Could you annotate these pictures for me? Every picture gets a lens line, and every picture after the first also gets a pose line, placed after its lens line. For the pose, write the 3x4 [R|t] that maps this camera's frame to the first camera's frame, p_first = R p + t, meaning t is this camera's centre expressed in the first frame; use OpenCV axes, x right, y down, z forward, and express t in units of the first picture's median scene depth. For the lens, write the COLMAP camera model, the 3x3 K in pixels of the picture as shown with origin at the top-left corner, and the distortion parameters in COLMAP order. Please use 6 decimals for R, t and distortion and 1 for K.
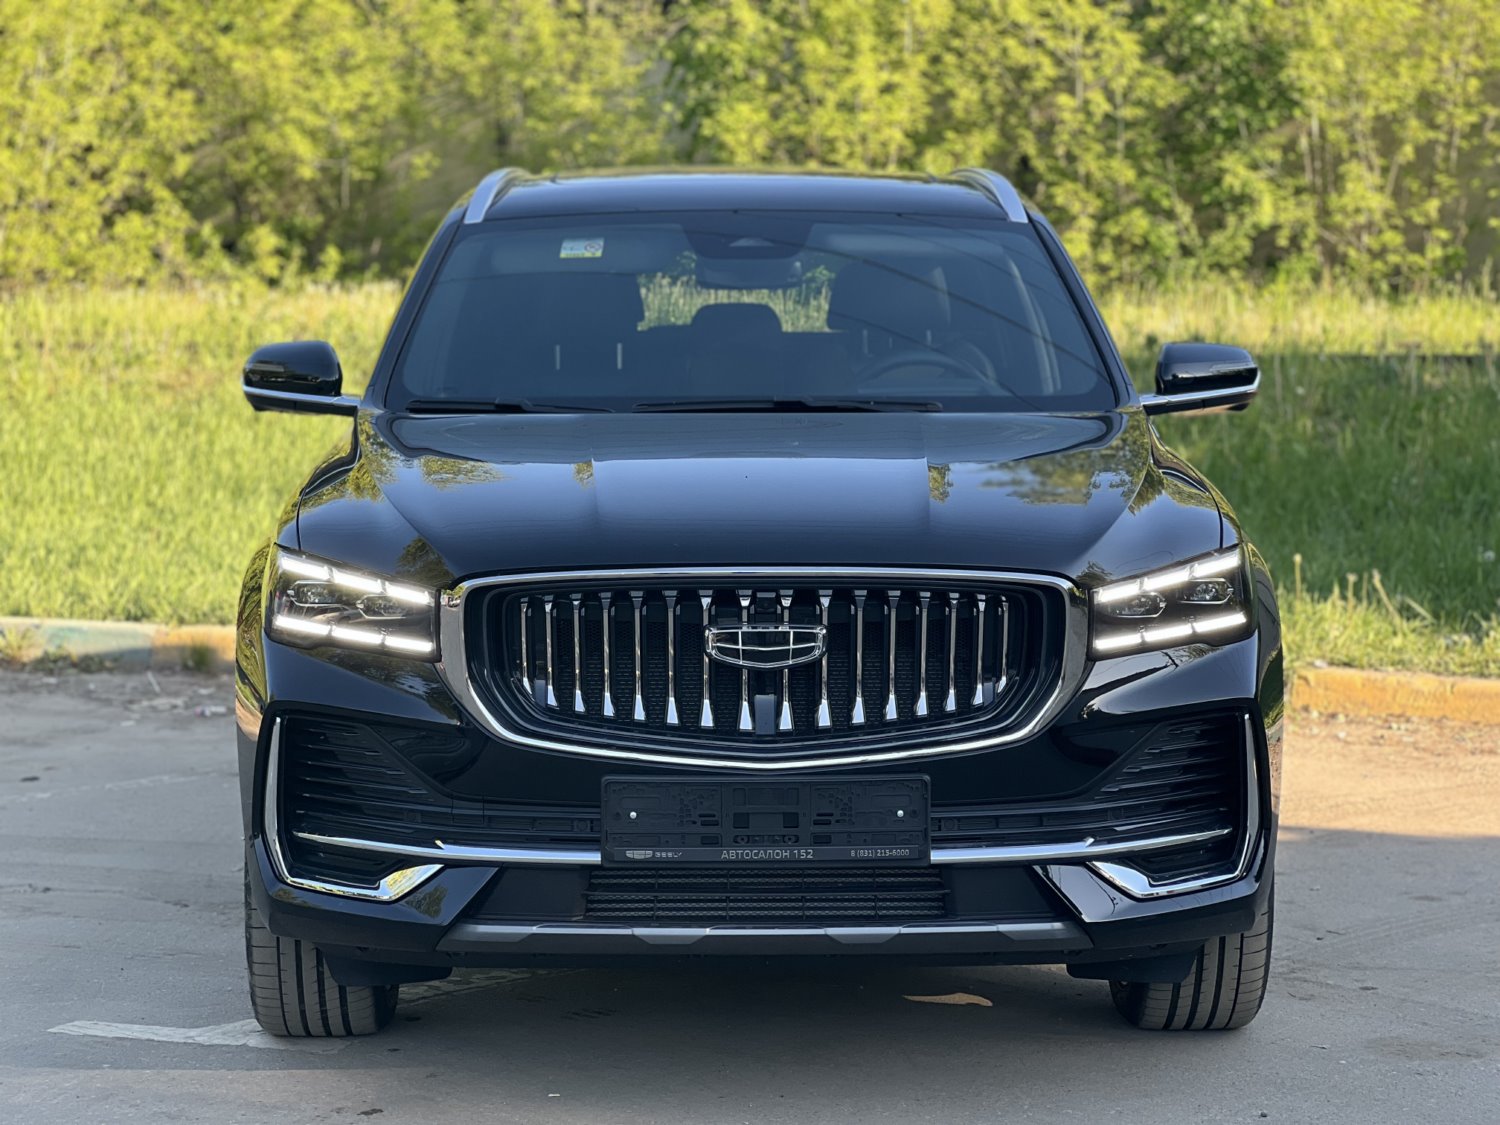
lens RADIAL K [[3356.5, 0, 756.8], [0, 3356.5, 553.8], [0, 0, 1]] dist [0.105017, 0.000000]
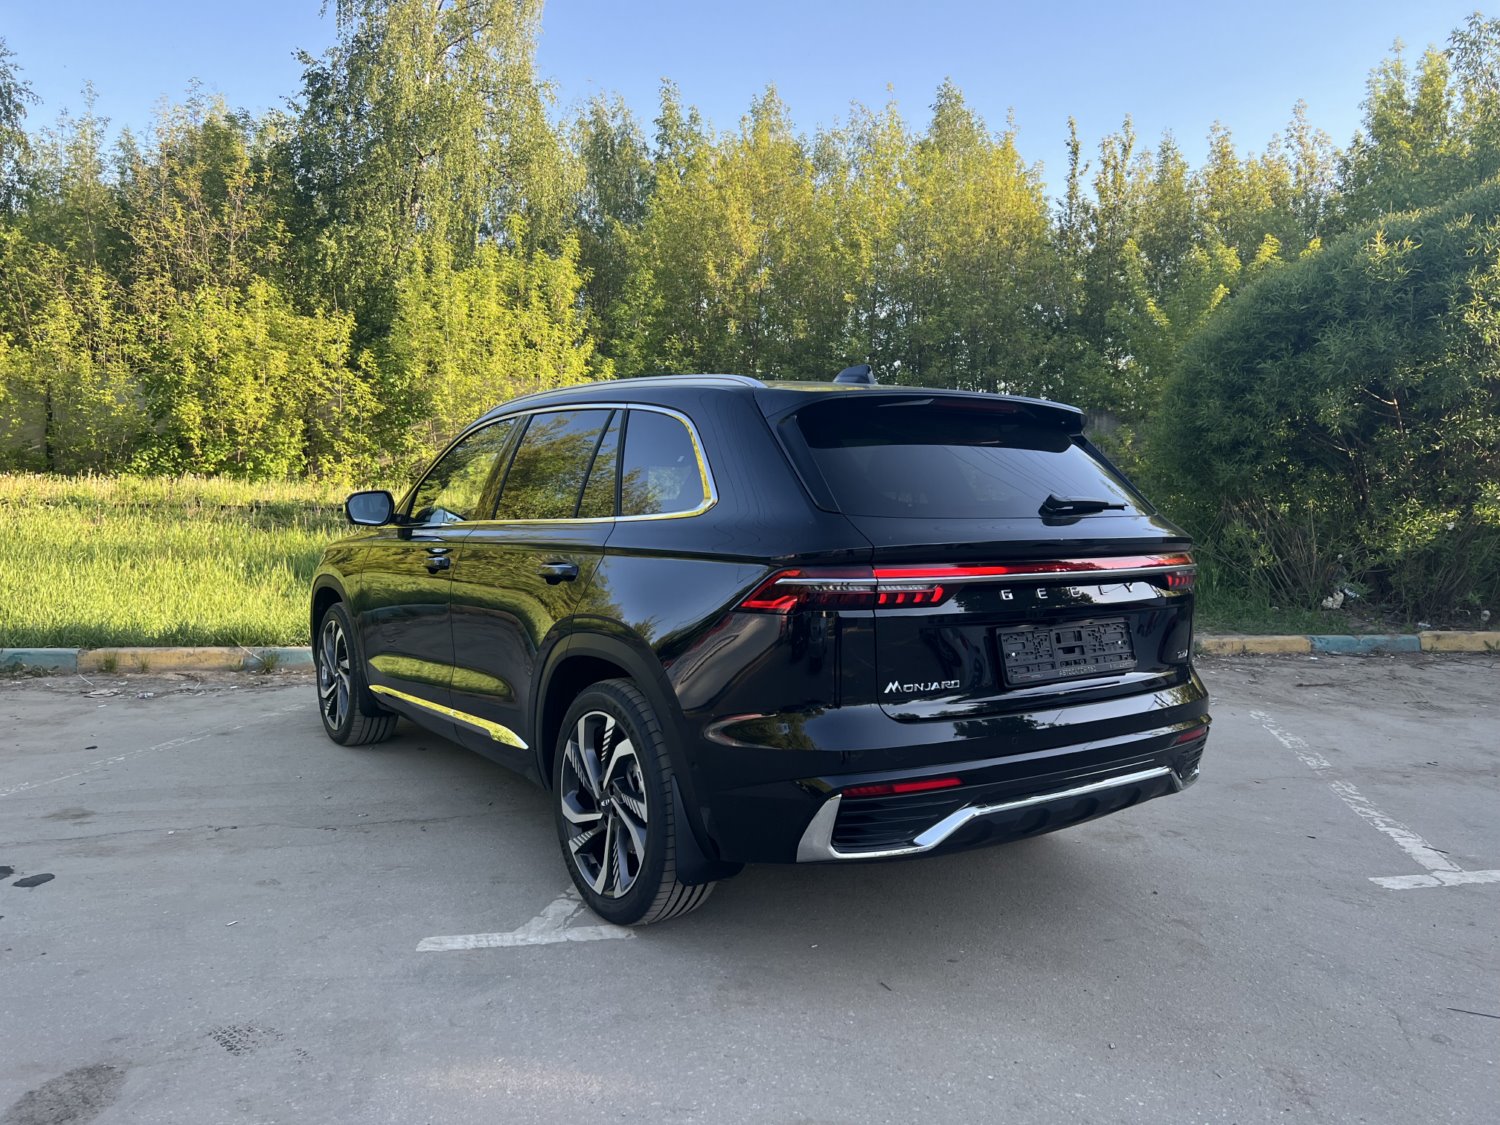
lens RADIAL K [[1126.3, 0, 761.4], [0, 1126.3, 570.3], [0, 0, 1]] dist [0.059736, -0.074872]
pose [[0.855873, -0.020769, 0.516768, -0.181532], [0.025478, 0.999673, -0.002020, -0.011181], [-0.516557, 0.014895, 0.856123, 0.267914]]
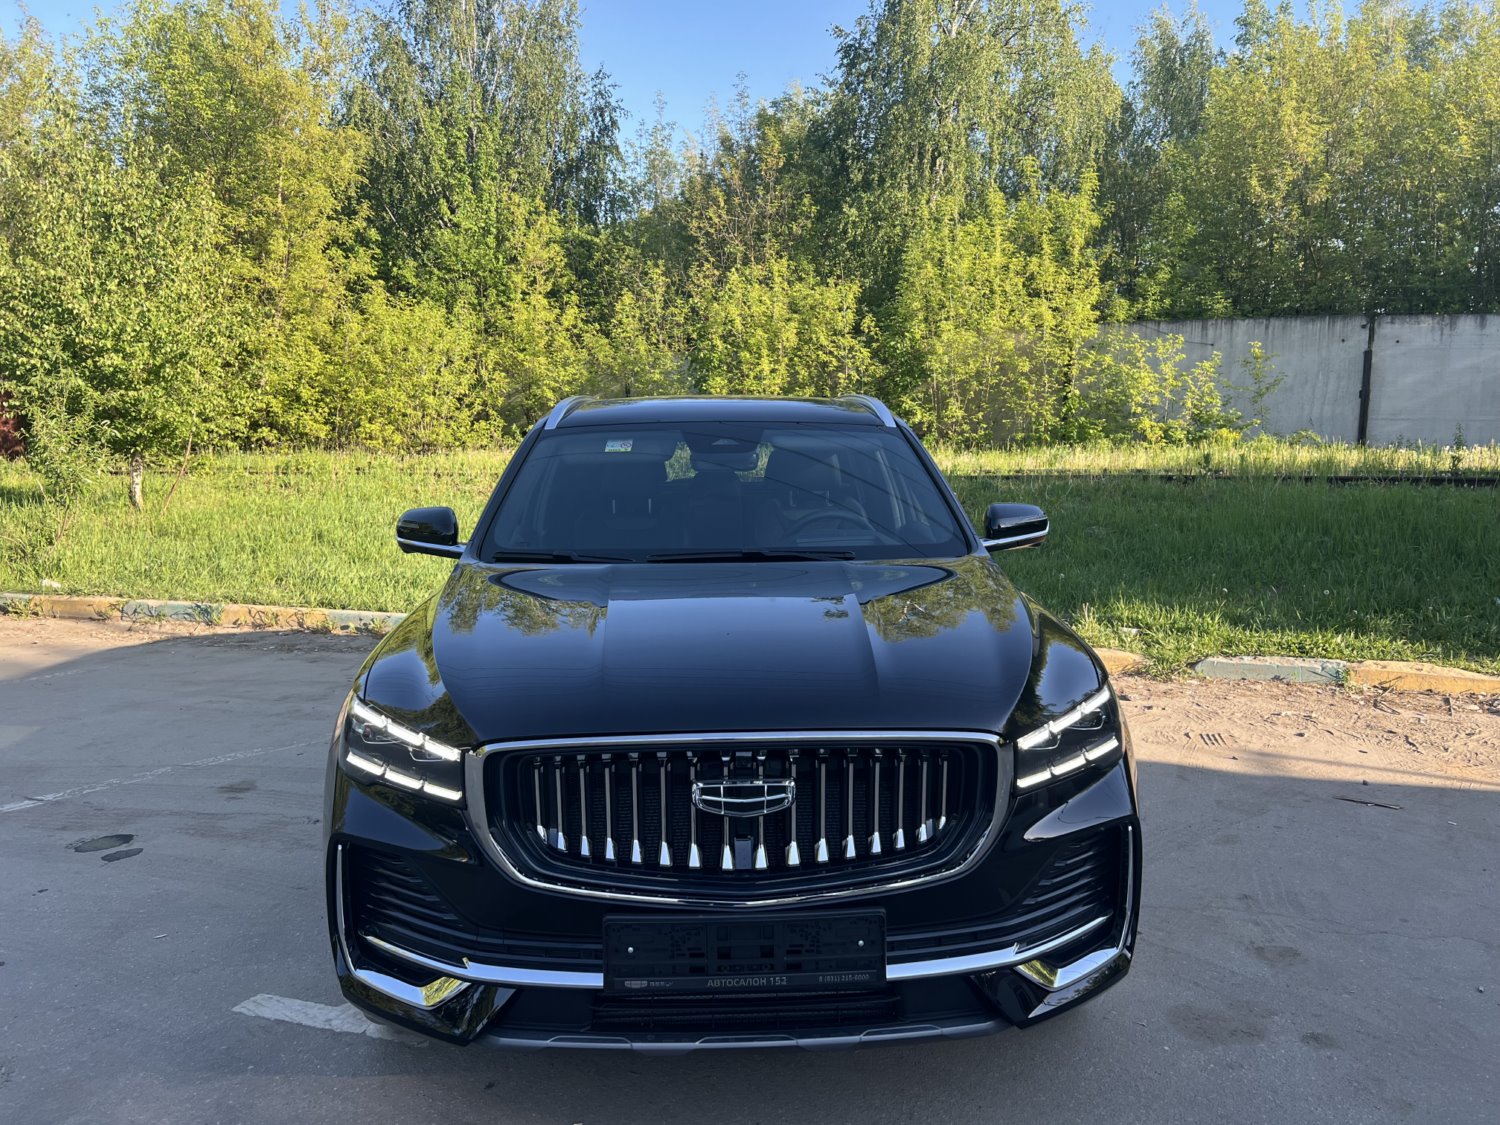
lens RADIAL K [[1126.3, 0, 756.1], [0, 1126.3, 578.1], [0, 0, 1]] dist [0.059736, -0.074872]
pose [[0.999555, -0.009906, 0.028137, -0.001575], [0.008772, 0.999156, 0.040119, -0.030369], [-0.028510, -0.039855, 0.998799, 0.285387]]
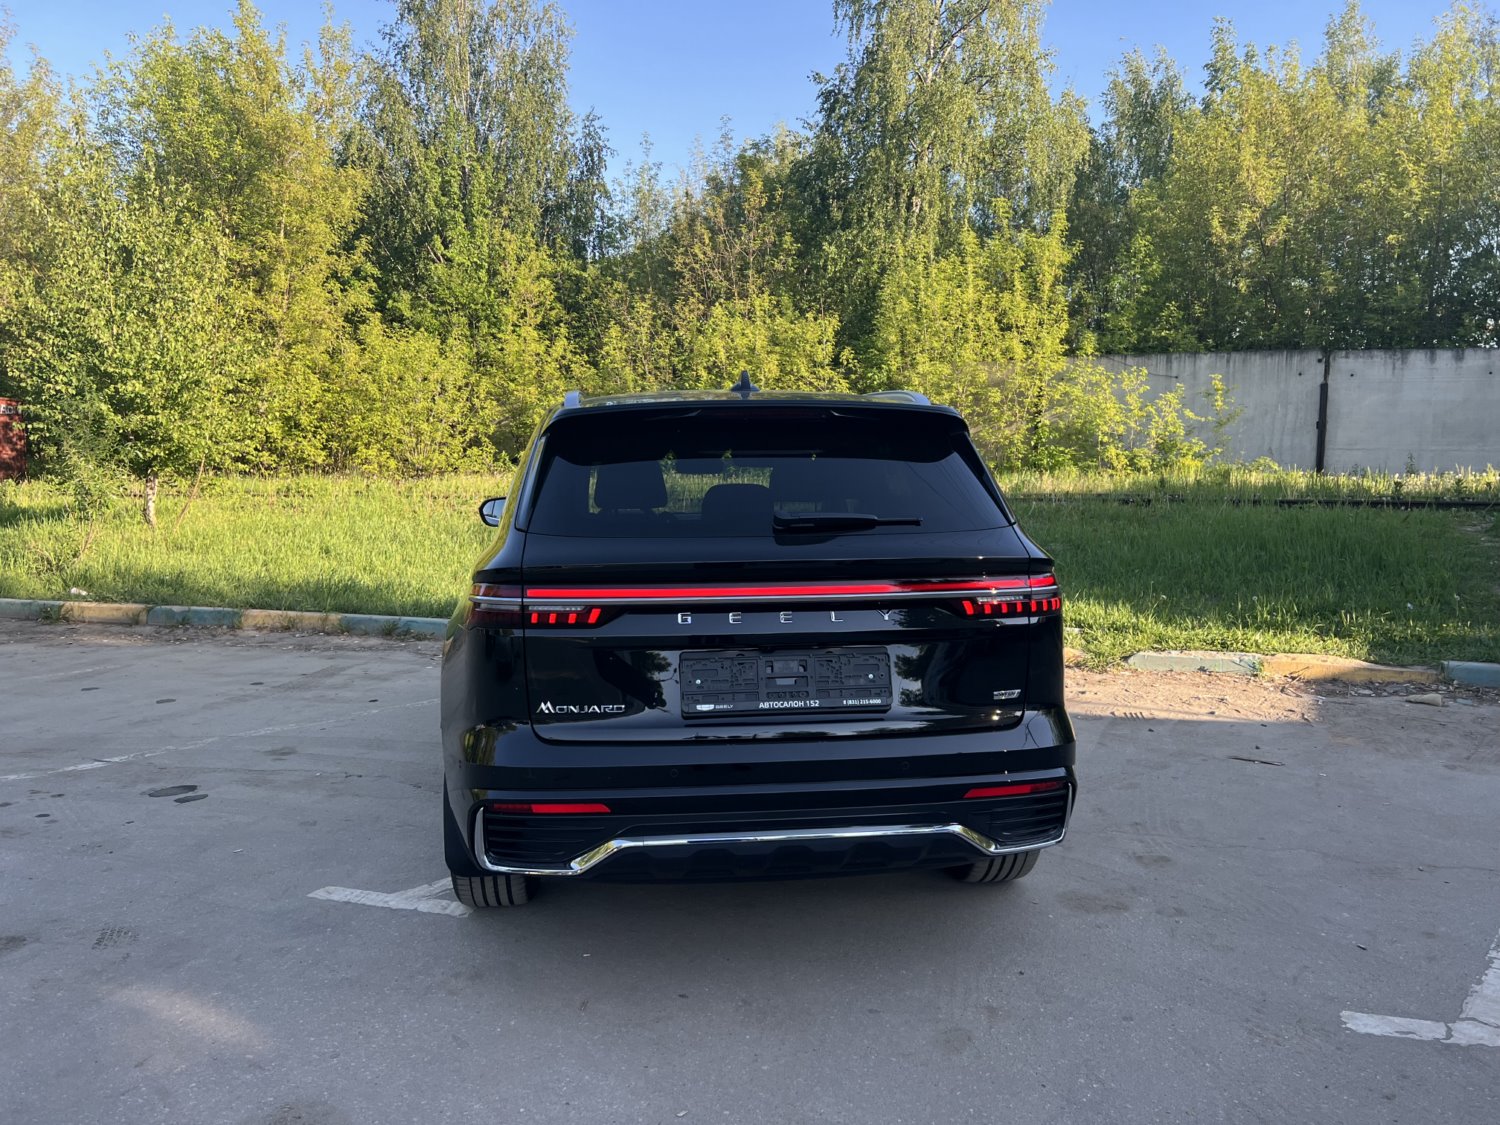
lens RADIAL K [[1126.3, 0, 748.0], [0, 1126.3, 572.2], [0, 0, 1]] dist [0.059736, -0.074872]
pose [[0.999348, -0.006207, 0.035579, -0.000707], [0.005938, 0.999953, 0.007668, -0.016246], [-0.035625, -0.007452, 0.999337, 0.218920]]
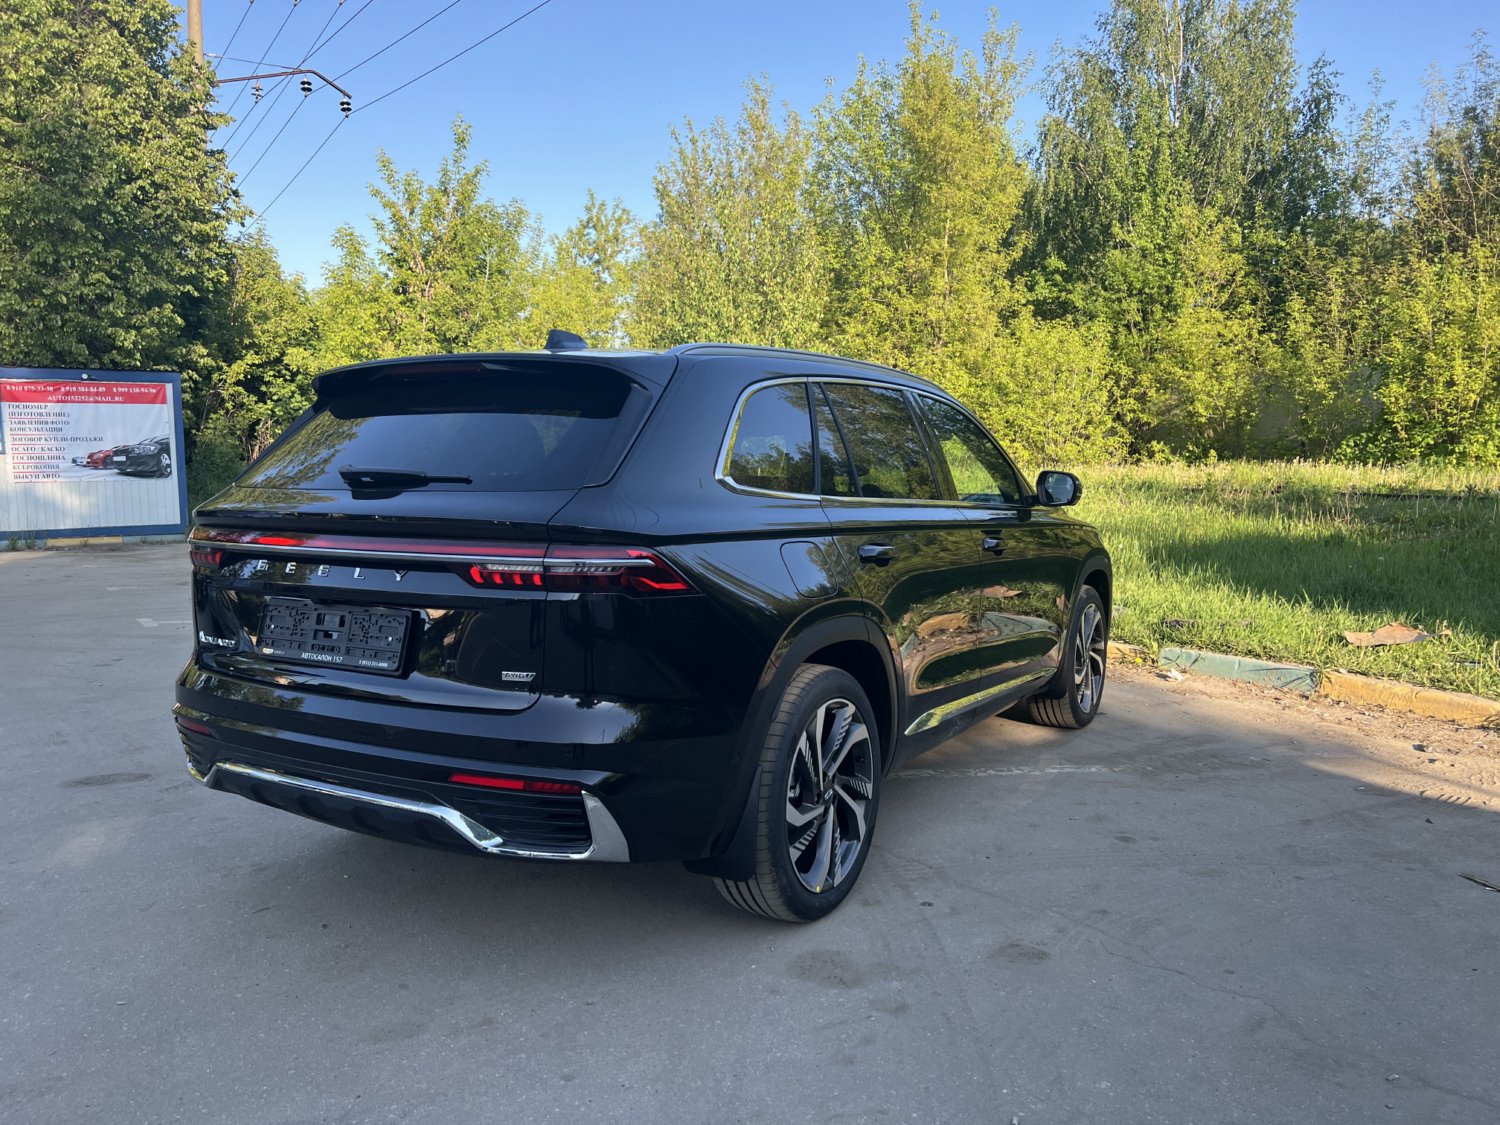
lens RADIAL K [[1126.3, 0, 753.3], [0, 1126.3, 576.6], [0, 0, 1]] dist [0.059736, -0.074872]
pose [[0.814341, 0.060689, -0.577205, 0.228236], [-0.052439, 0.998144, 0.030965, -0.015779], [0.578013, 0.005053, 0.816012, 0.311827]]
